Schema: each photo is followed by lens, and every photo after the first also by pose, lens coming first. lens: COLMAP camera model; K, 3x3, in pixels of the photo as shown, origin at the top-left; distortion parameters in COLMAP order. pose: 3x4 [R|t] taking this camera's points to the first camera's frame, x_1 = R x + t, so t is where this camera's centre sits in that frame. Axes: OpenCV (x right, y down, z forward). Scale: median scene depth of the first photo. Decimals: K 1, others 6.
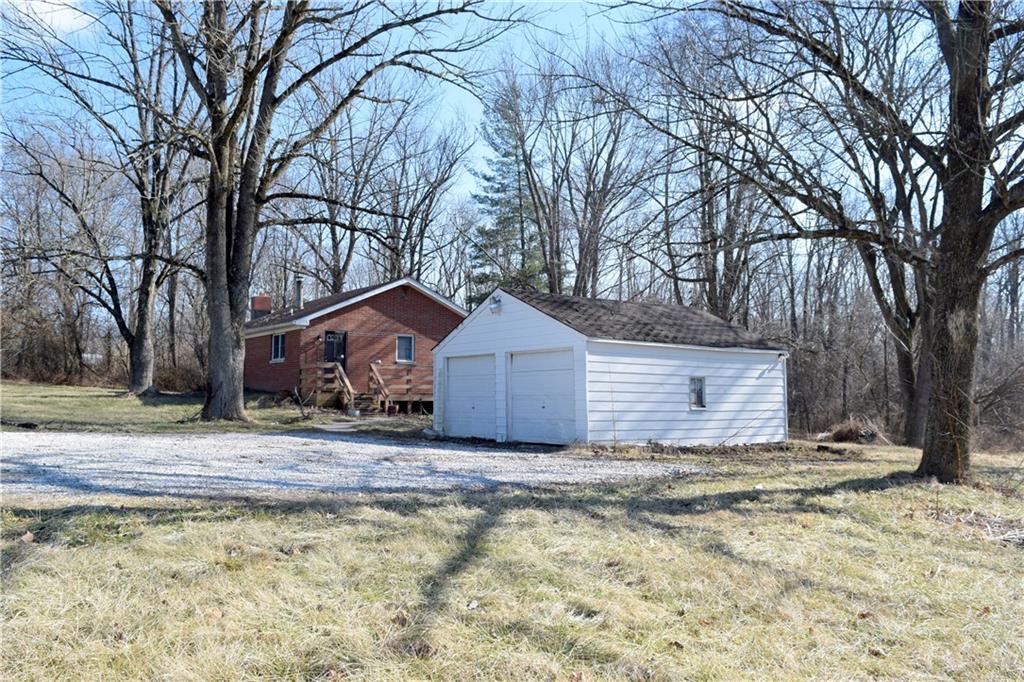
lens RADIAL K [[816.3, 0, 512.0], [0, 816.3, 341.0], [0, 0, 1]] dist [-0.086507, 0.003649]
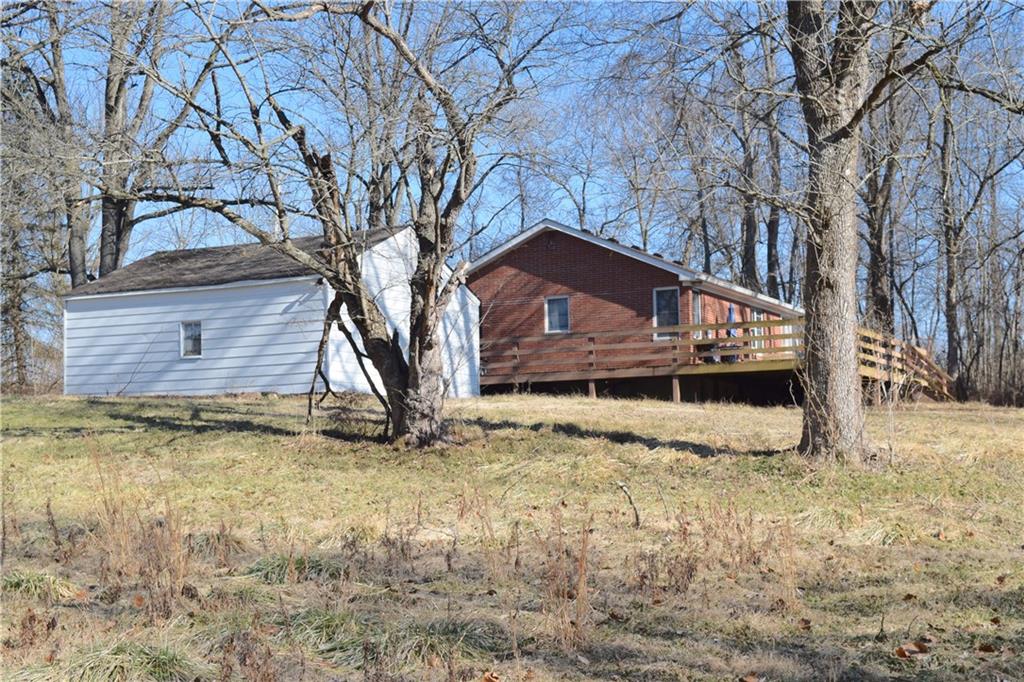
lens RADIAL K [[1534.9, 0, 512.0], [0, 1534.9, 341.0], [0, 0, 1]] dist [-0.013006, 0.020720]
pose [[0.437620, -0.090055, -0.894639, 1.700087], [0.082526, 0.994795, -0.059768, 0.175818], [0.895365, -0.047675, 0.442774, 0.509581]]
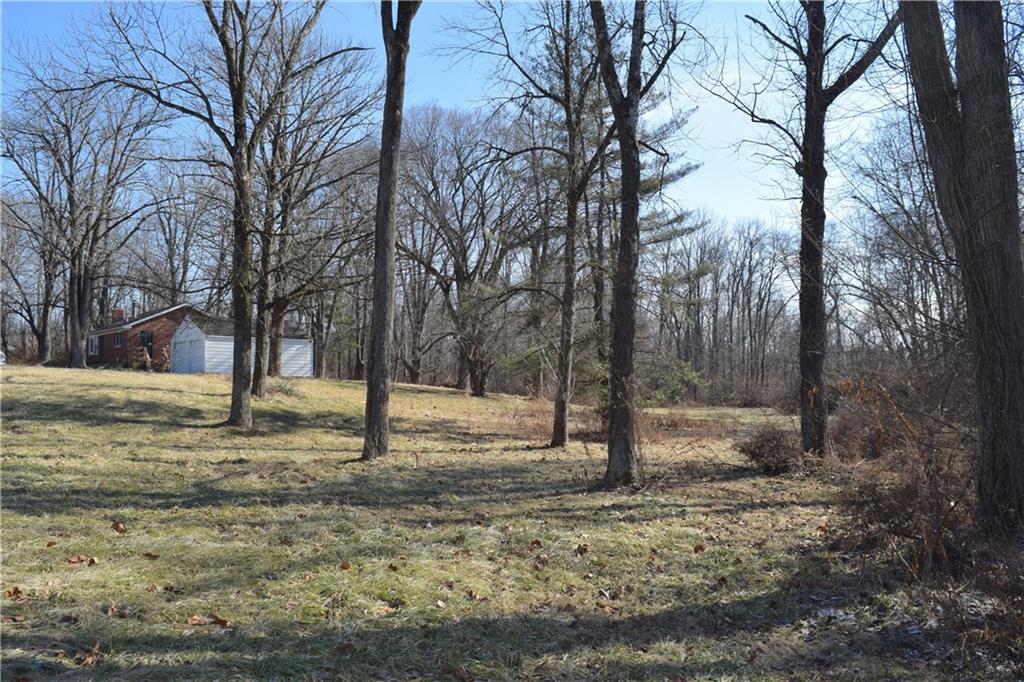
lens RADIAL K [[816.3, 0, 512.0], [0, 816.3, 341.0], [0, 0, 1]] dist [-0.086507, 0.003649]
pose [[0.995323, -0.005657, 0.096438, 0.672571], [0.004668, 0.999934, 0.010480, -0.005923], [-0.096491, -0.009980, 0.995284, -1.428111]]
